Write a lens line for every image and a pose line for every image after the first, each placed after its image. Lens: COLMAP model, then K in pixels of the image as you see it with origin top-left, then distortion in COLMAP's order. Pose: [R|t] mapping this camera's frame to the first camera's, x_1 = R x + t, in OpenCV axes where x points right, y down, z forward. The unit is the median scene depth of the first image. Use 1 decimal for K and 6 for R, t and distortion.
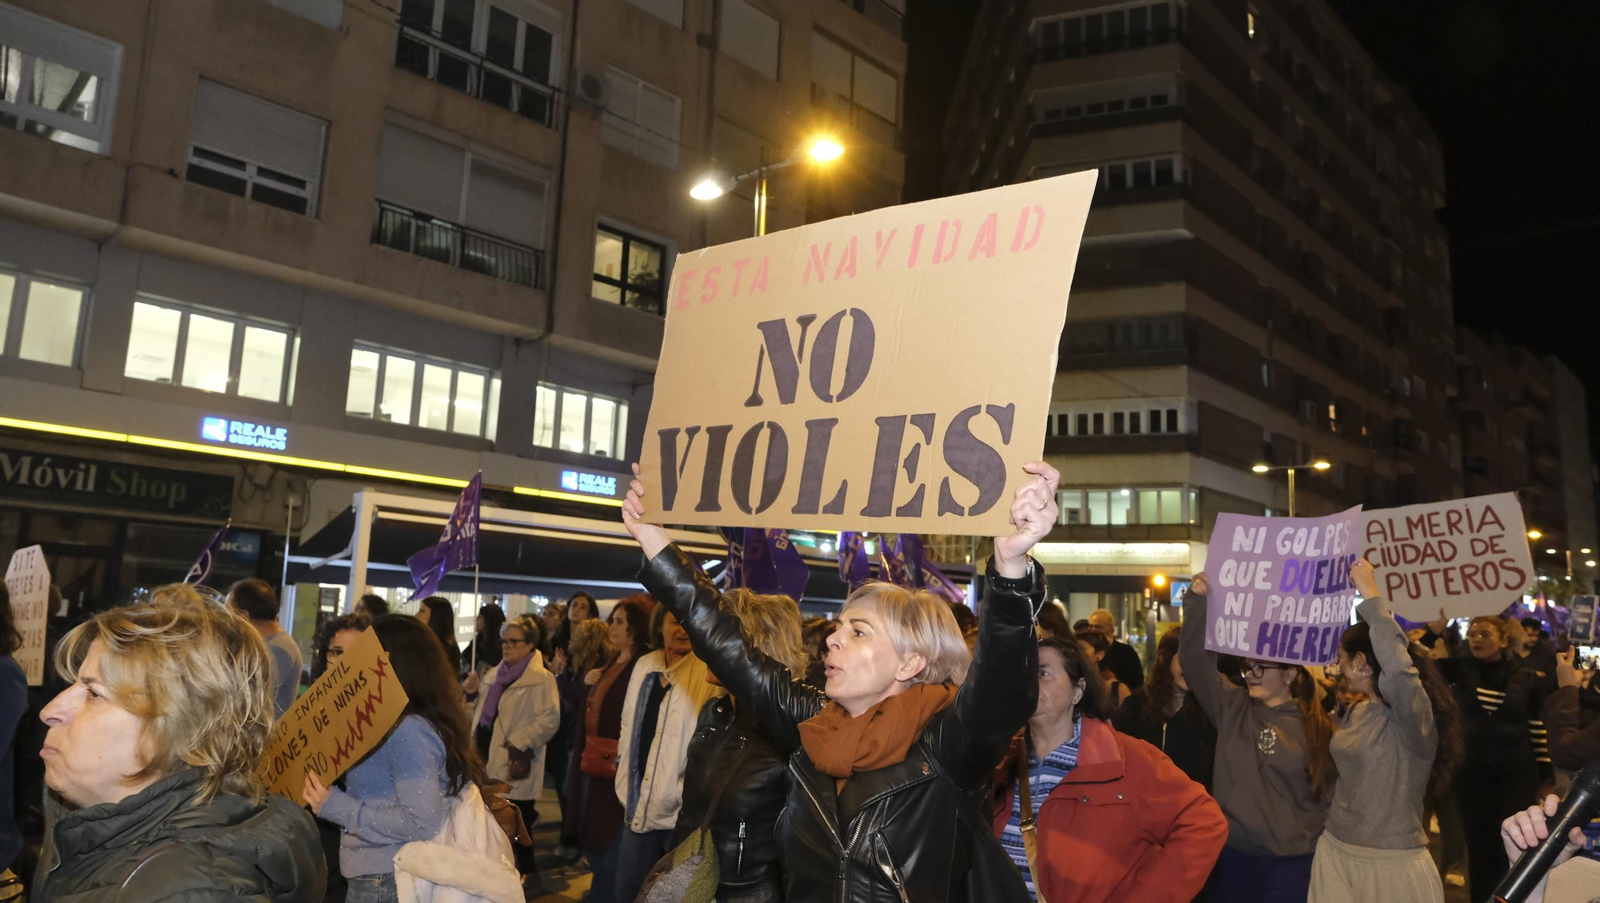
lens RADIAL K [[1112.9, 0, 784.6], [0, 1112.9, 429.7], [0, 0, 1]] dist [-0.036193, 0.025441]
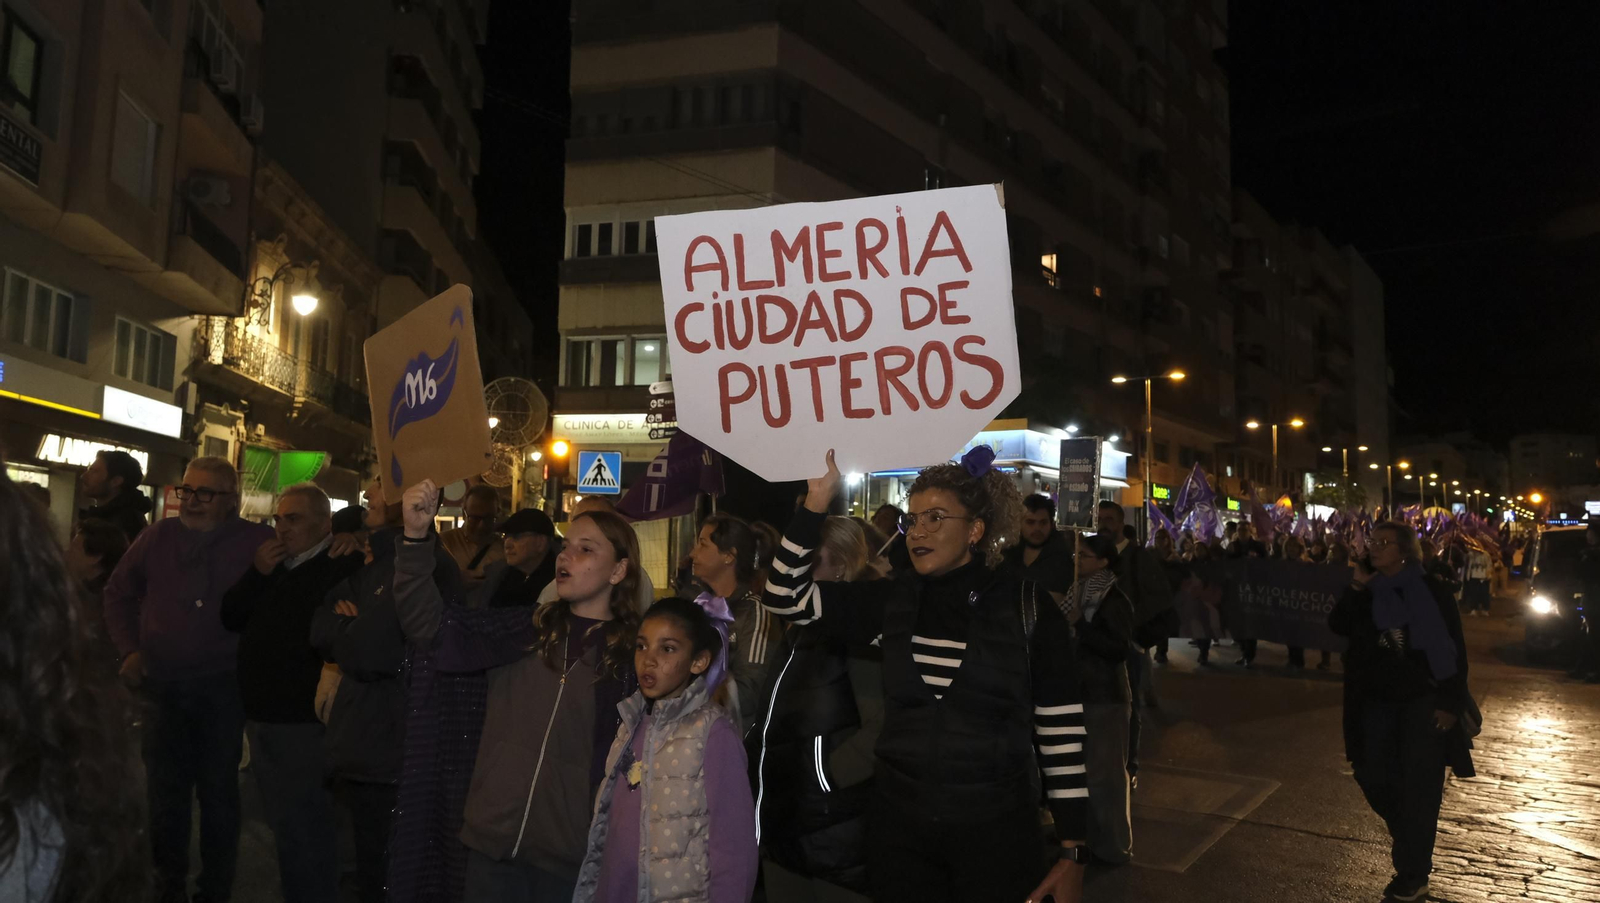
lens RADIAL K [[1112.9, 0, 798.5], [0, 1112.9, 448.9], [0, 0, 1]] dist [-0.036193, 0.025441]
pose [[0.991467, -0.010075, 0.129966, 0.278325], [-0.000547, 0.996679, 0.081432, 0.067262], [-0.130355, -0.080809, 0.988169, 0.308645]]
